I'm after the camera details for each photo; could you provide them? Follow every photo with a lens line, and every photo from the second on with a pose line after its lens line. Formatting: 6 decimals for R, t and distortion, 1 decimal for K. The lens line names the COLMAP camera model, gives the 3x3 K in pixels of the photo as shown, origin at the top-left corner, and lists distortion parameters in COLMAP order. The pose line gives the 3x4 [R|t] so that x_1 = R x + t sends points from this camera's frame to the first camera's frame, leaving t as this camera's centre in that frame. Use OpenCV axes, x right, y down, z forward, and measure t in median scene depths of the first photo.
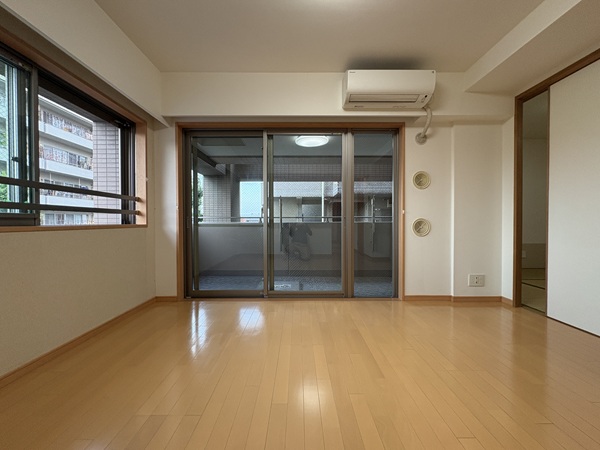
lens RADIAL K [[238.9, 0, 298.6], [0, 238.9, 225.2], [0, 0, 1]] dist [0.001170, -0.000880]
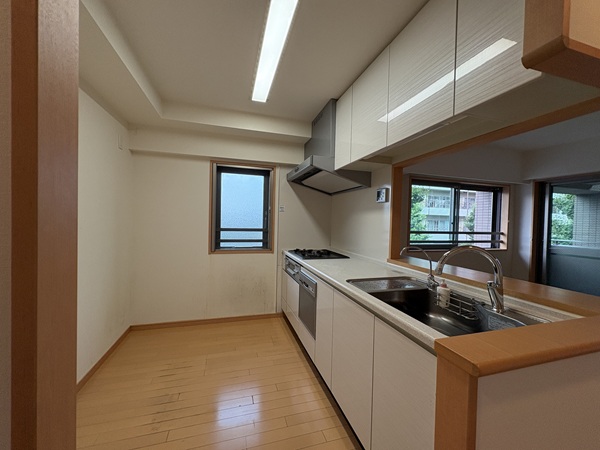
lens RADIAL K [[238.9, 0, 297.7], [0, 238.9, 226.2], [0, 0, 1]] dist [0.001170, -0.000880]
pose [[0.295201, 0.026471, -0.955068, 0.454688], [-0.034551, 0.999258, 0.017016, -0.137592], [0.954810, 0.027976, 0.295897, -0.785479]]
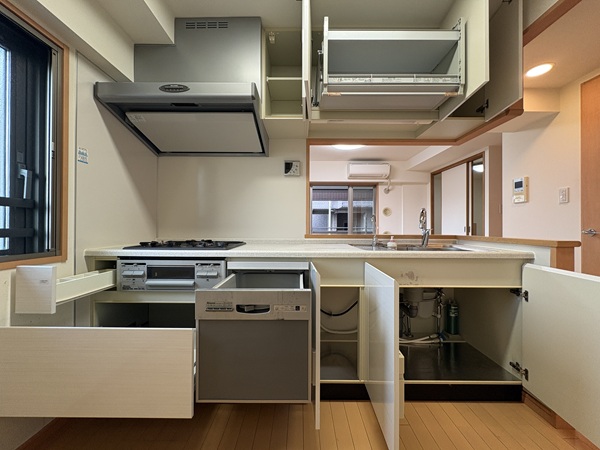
lens RADIAL K [[238.9, 0, 297.6], [0, 238.9, 223.4], [0, 0, 1]] dist [0.001170, -0.000880]
pose [[0.999943, 0.008793, -0.006021, -0.221467], [-0.008891, 0.999825, -0.016445, -0.052965], [0.005875, 0.016498, 0.999847, -1.021174]]
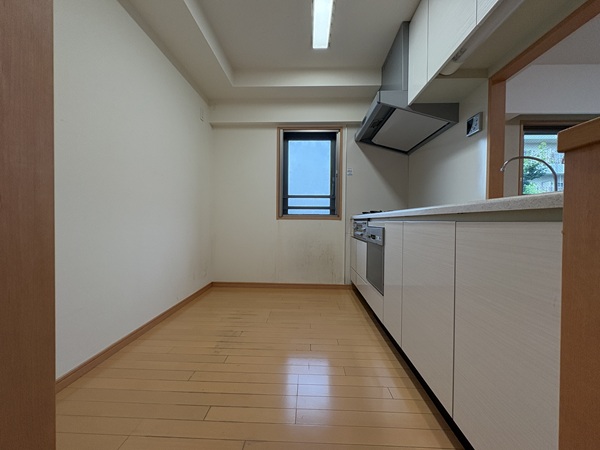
lens RADIAL K [[238.9, 0, 297.8], [0, 238.9, 225.1], [0, 0, 1]] dist [0.001170, -0.000880]
pose [[-0.024592, 0.013254, -0.999610, 0.410548], [-0.020418, 0.999697, 0.013757, 0.029769], [0.999489, 0.020748, -0.024314, -0.722099]]
